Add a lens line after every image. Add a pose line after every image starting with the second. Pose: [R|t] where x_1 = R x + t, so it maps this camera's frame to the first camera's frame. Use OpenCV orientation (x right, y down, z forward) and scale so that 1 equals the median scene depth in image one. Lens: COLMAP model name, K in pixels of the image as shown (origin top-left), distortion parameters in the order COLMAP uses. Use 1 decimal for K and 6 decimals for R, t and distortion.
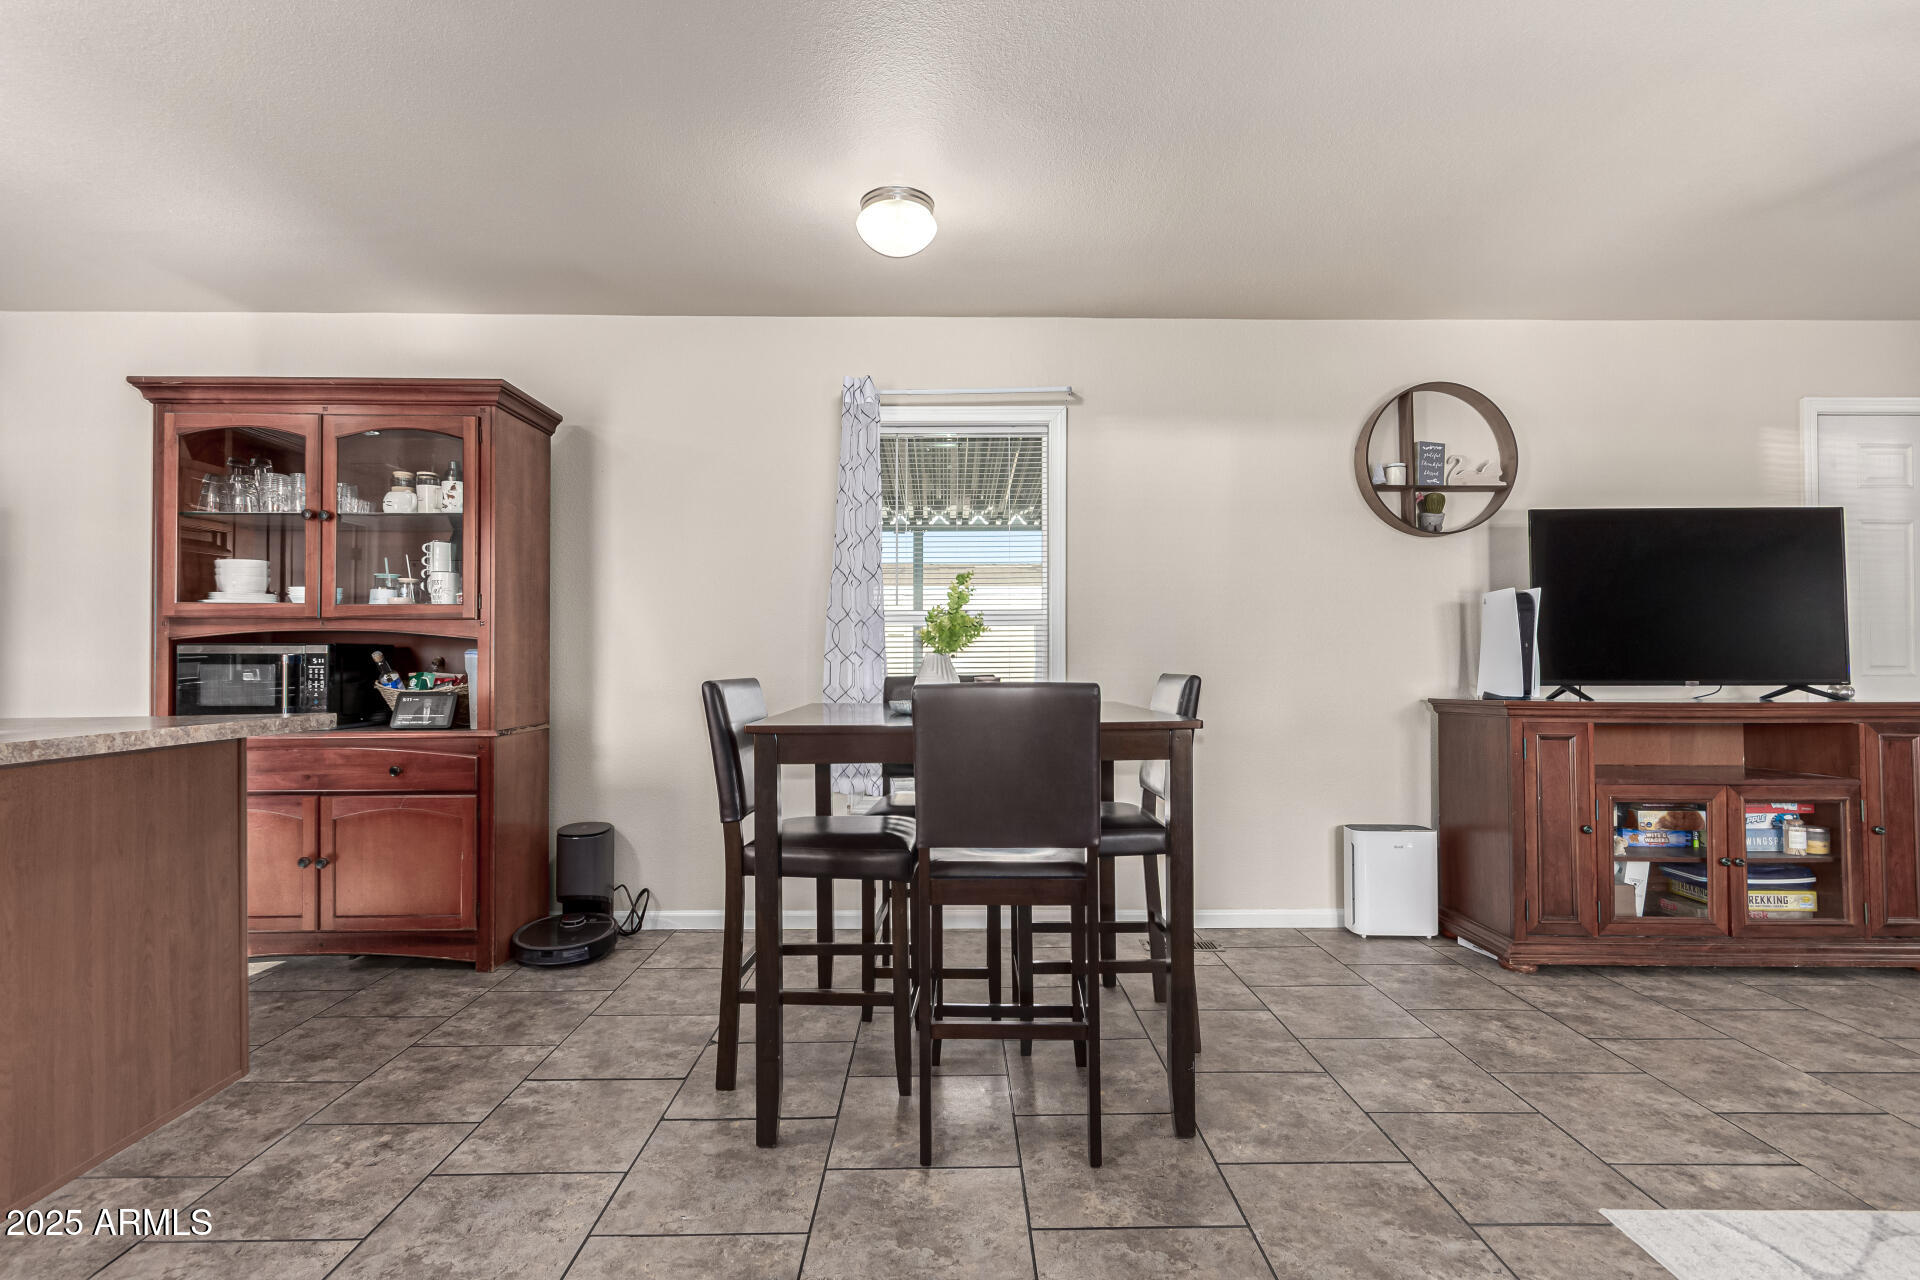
lens RADIAL K [[883.0, 0, 960.0], [0, 883.0, 640.0], [0, 0, 1]] dist [-0.000695, -0.000371]
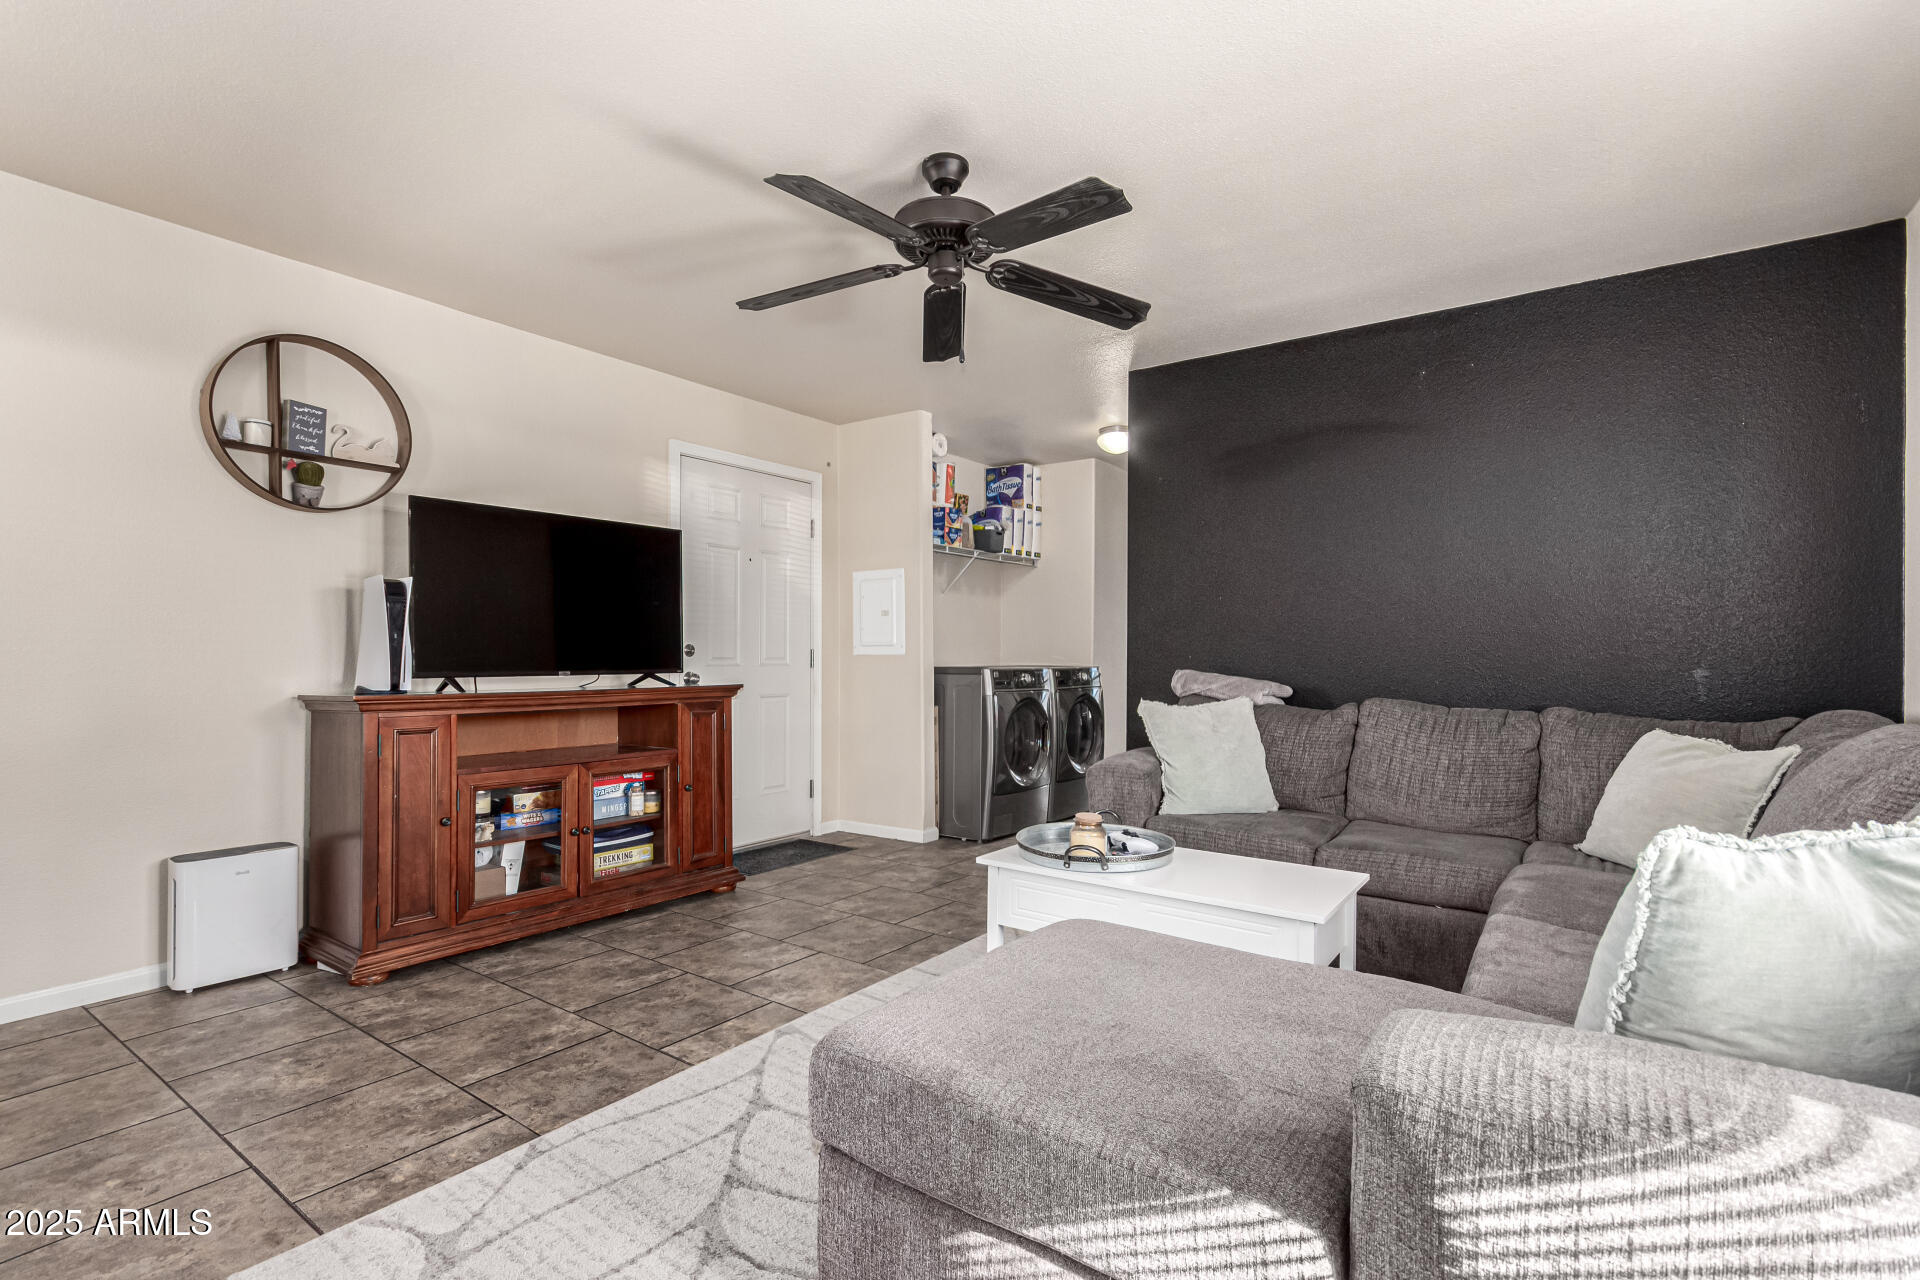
lens RADIAL K [[883.0, 0, 960.0], [0, 883.0, 640.0], [0, 0, 1]] dist [-0.000695, -0.000371]
pose [[0.581713, 0.015102, 0.813254, 0.222191], [-0.022378, 0.999746, -0.002558, -0.001328], [-0.813086, -0.016711, 0.581903, -0.048043]]
